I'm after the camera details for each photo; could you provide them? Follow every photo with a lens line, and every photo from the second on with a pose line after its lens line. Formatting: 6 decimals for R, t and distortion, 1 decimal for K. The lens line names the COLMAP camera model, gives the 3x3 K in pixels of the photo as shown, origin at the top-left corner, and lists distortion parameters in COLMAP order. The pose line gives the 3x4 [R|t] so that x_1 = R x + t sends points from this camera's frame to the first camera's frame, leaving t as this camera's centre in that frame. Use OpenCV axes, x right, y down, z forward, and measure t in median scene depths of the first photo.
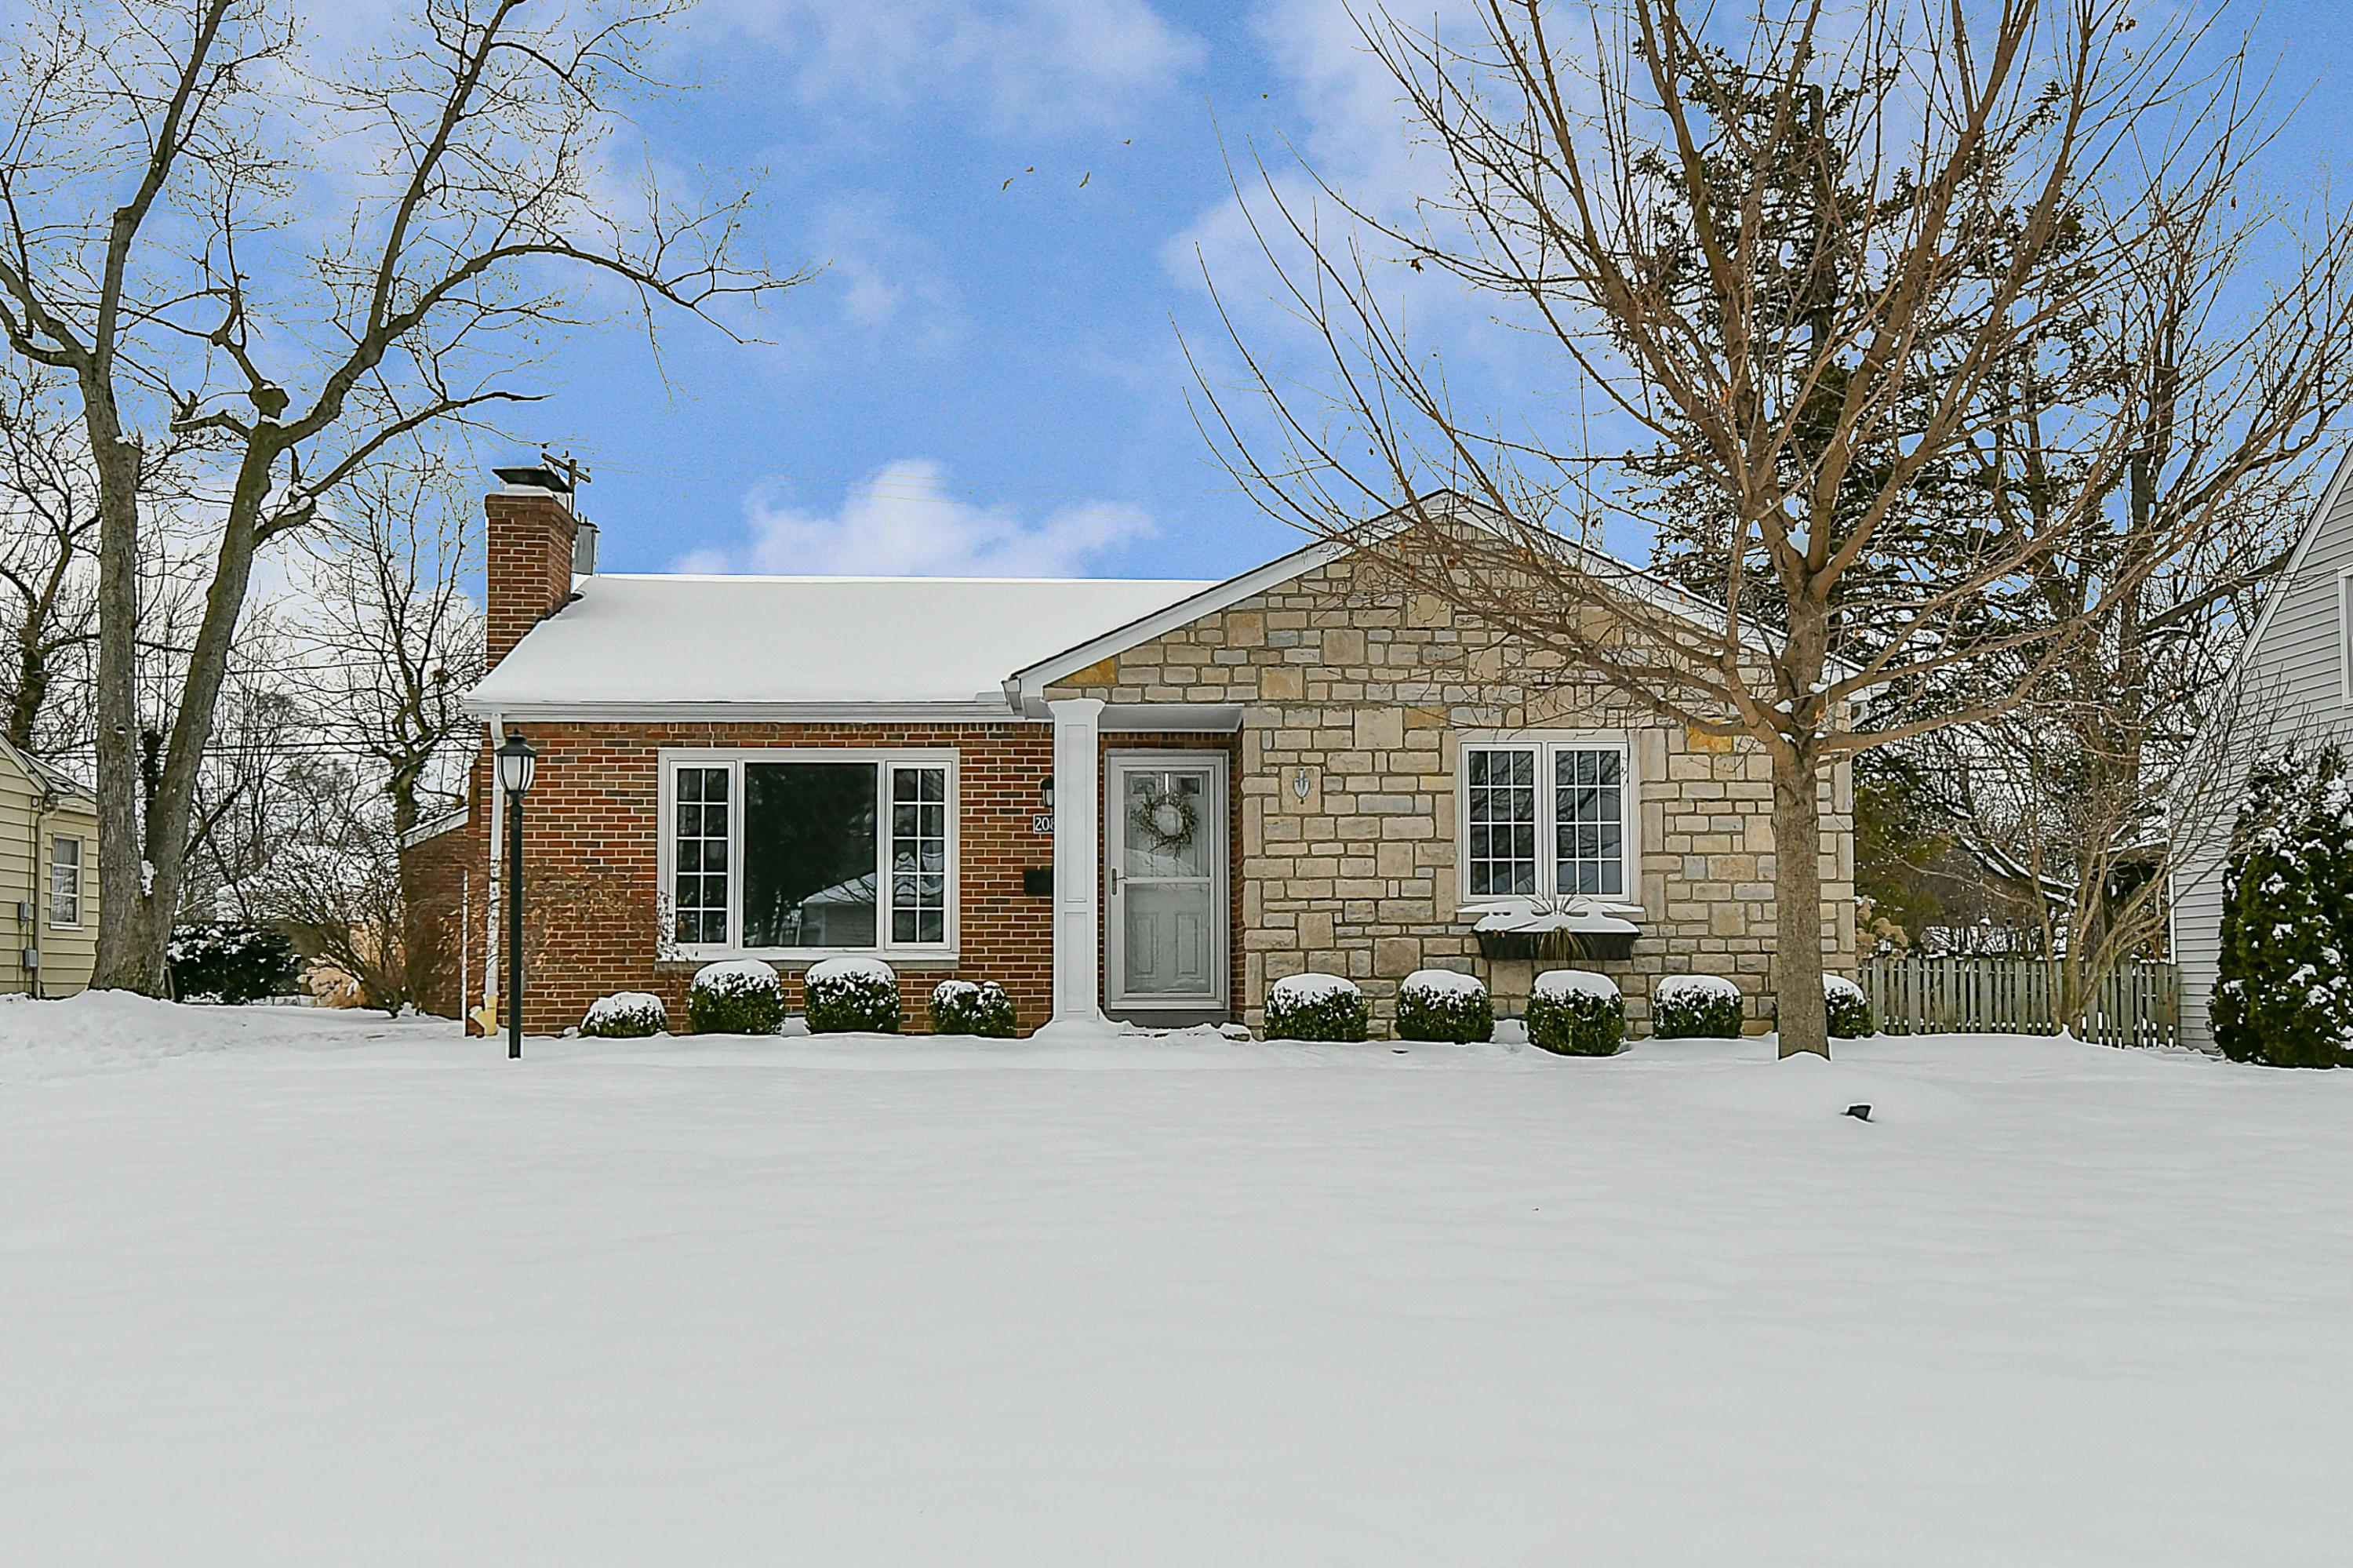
lens RADIAL K [[2218.6, 0, 1180.1], [0, 2218.6, 867.2], [0, 0, 1]] dist [0.005752, 0.000145]
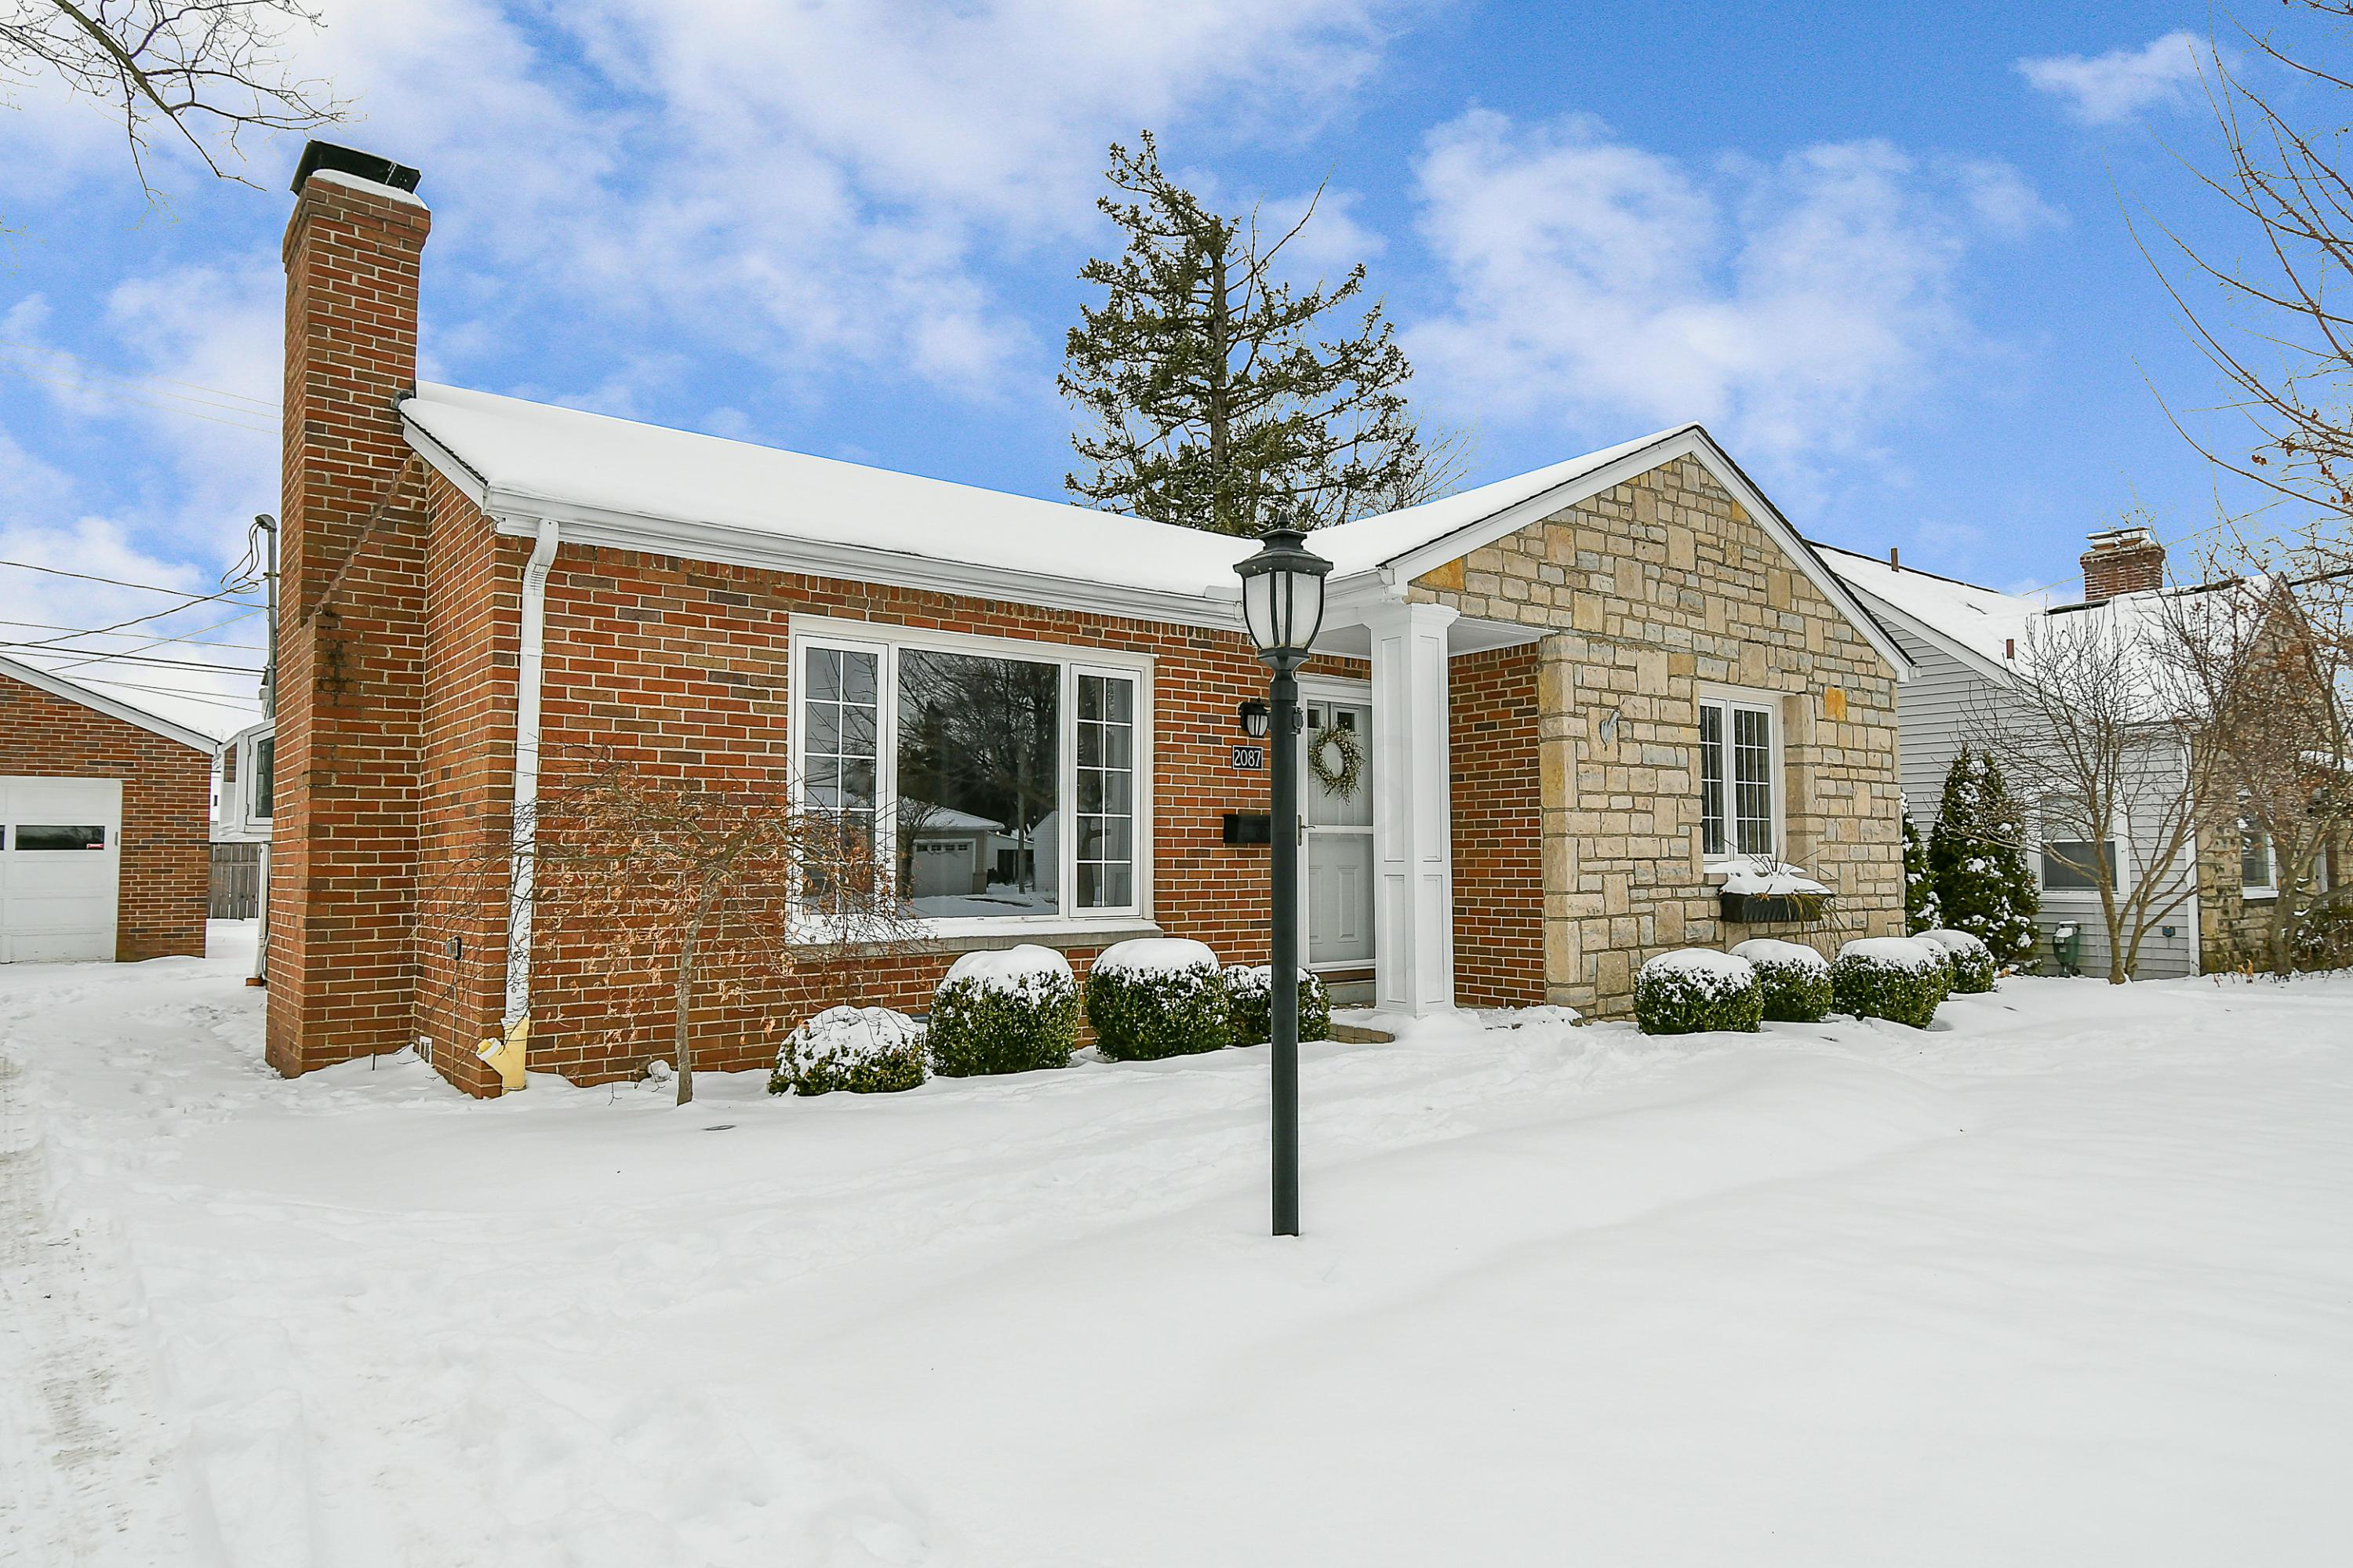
lens RADIAL K [[1398.2, 0, 1176.5], [0, 1398.2, 784.0], [0, 0, 1]] dist [0.006955, -0.000672]
pose [[0.808897, 0.034651, 0.586929, -0.406435], [-0.030631, 0.999390, -0.016786, -0.000688], [-0.587153, -0.004400, 0.809464, 0.646193]]
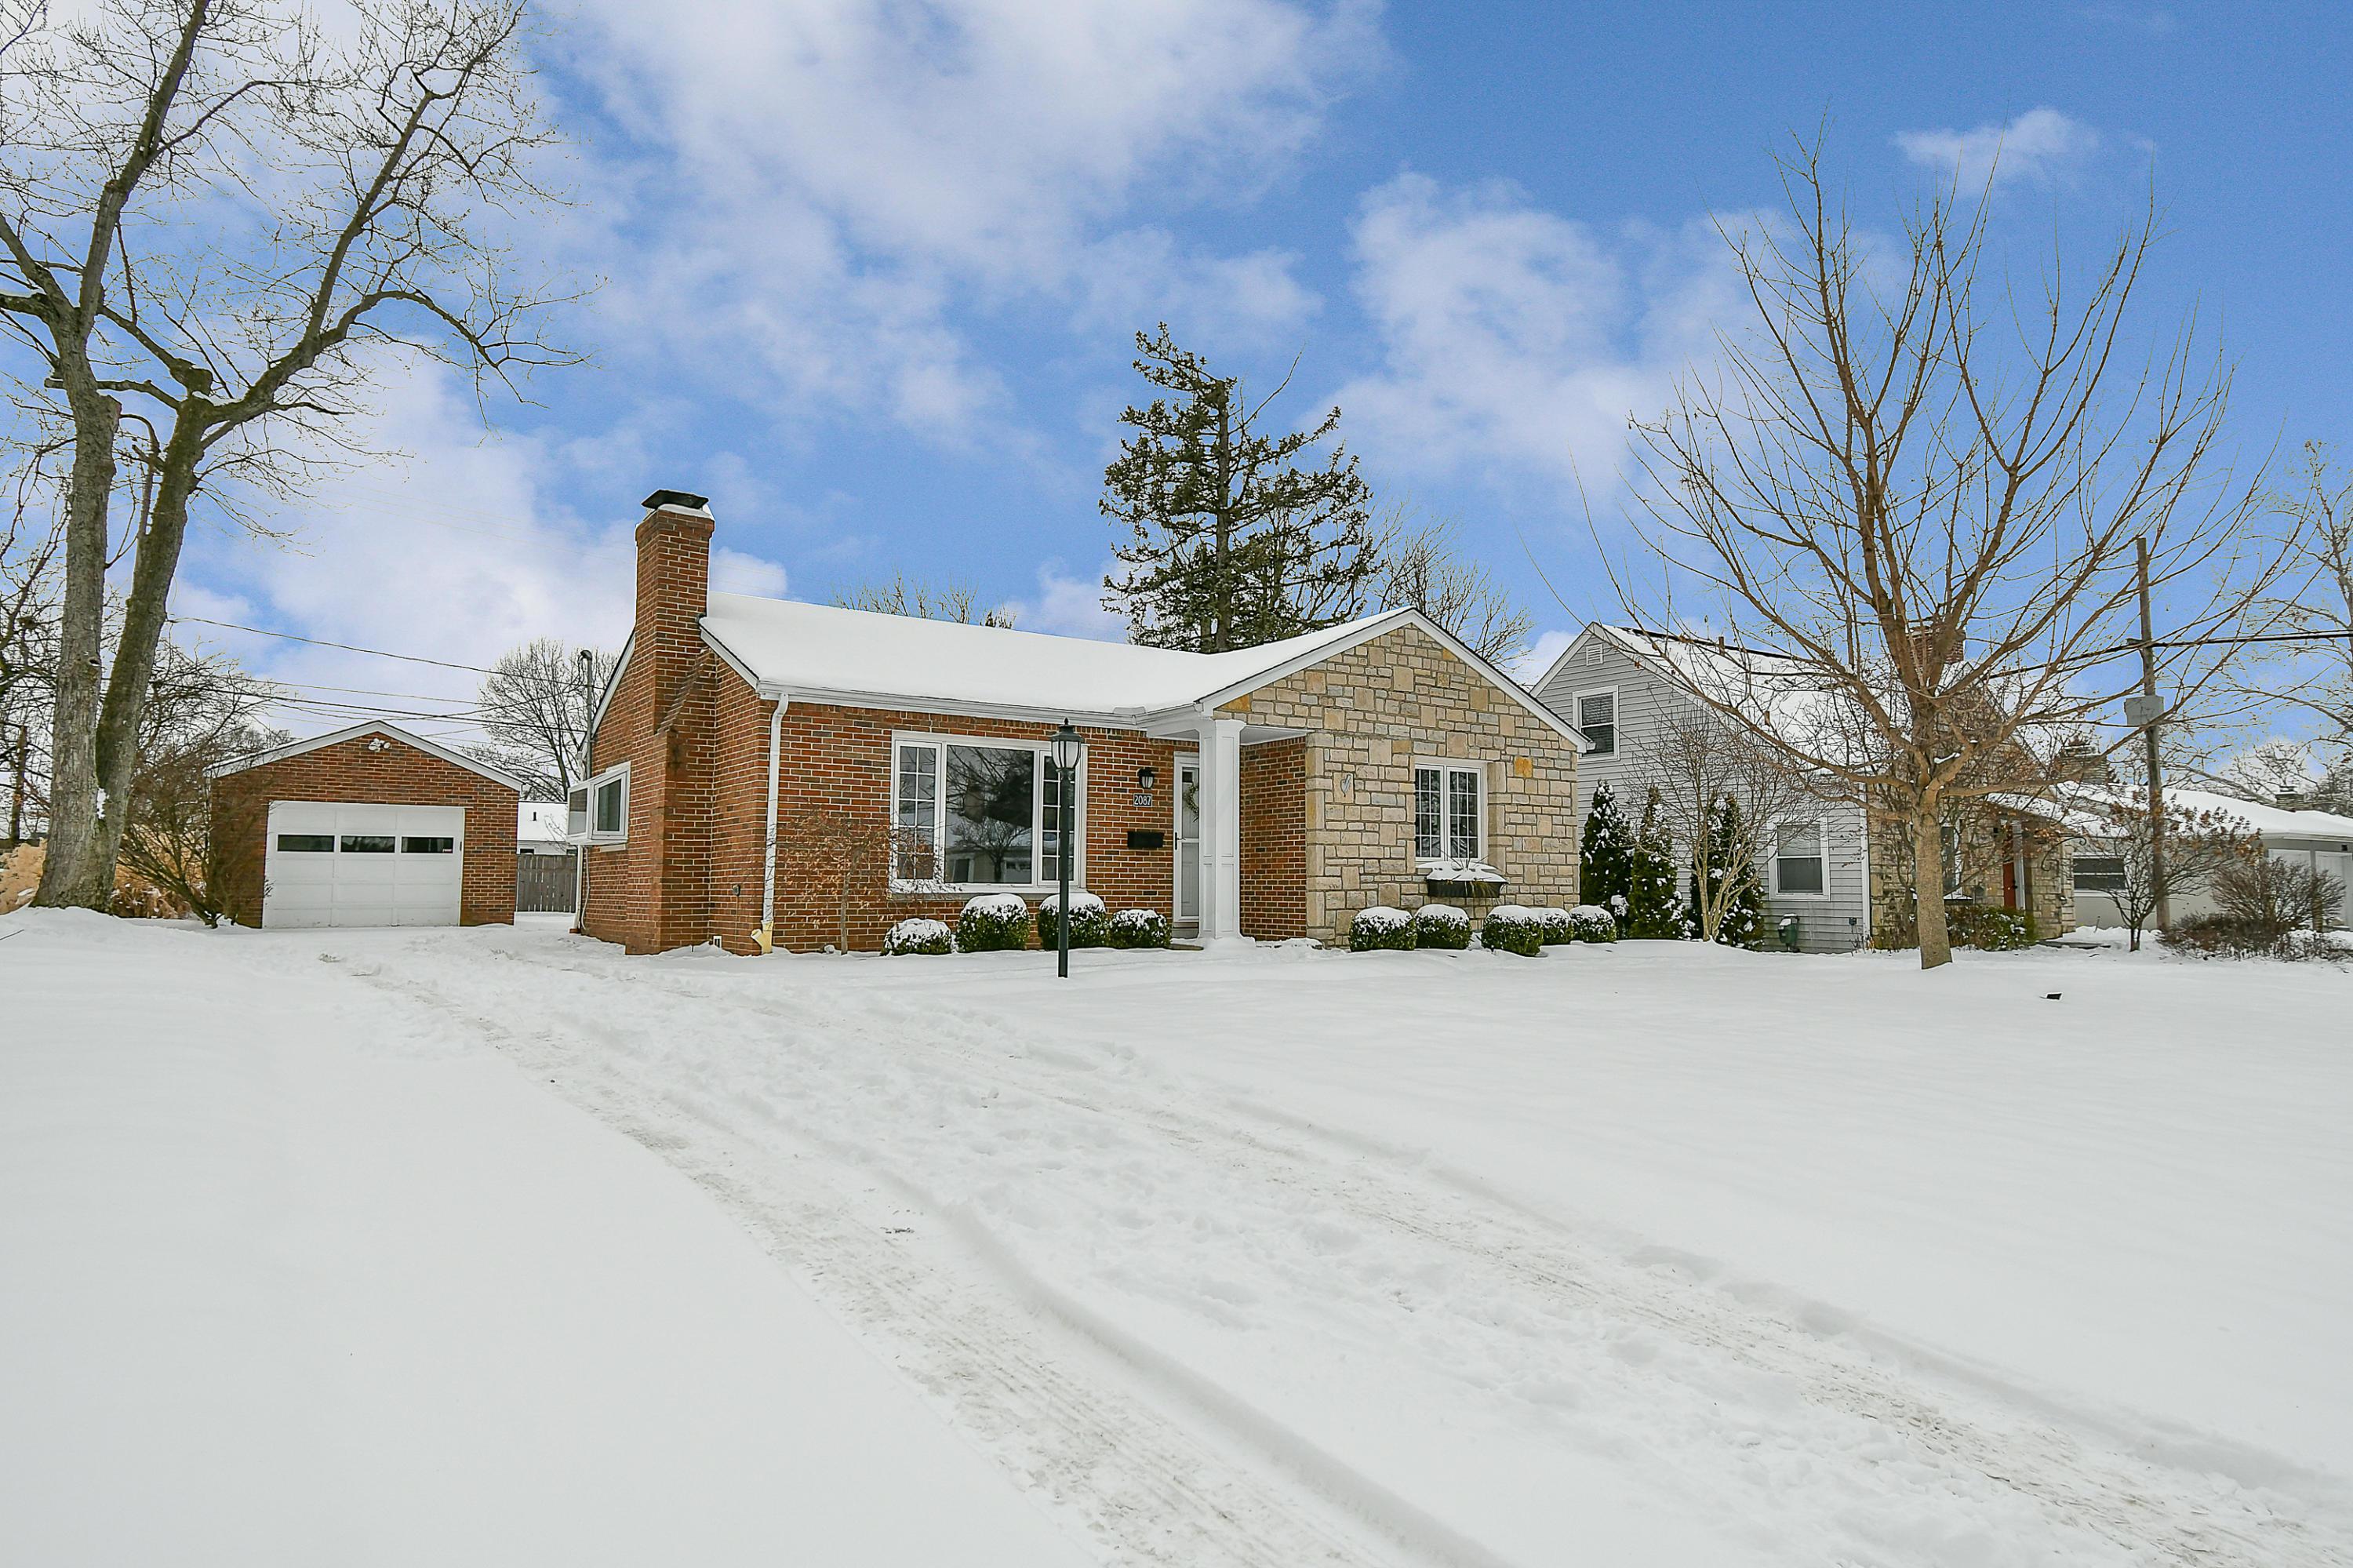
lens RADIAL K [[1355.1, 0, 1176.5], [0, 1355.1, 784.0], [0, 0, 1]] dist [0.002477, 0.000056]
pose [[0.845943, 0.049026, 0.531015, -0.550302], [-0.036485, 0.998753, -0.034087, -0.000708], [-0.532024, 0.009462, 0.846677, 0.251986]]
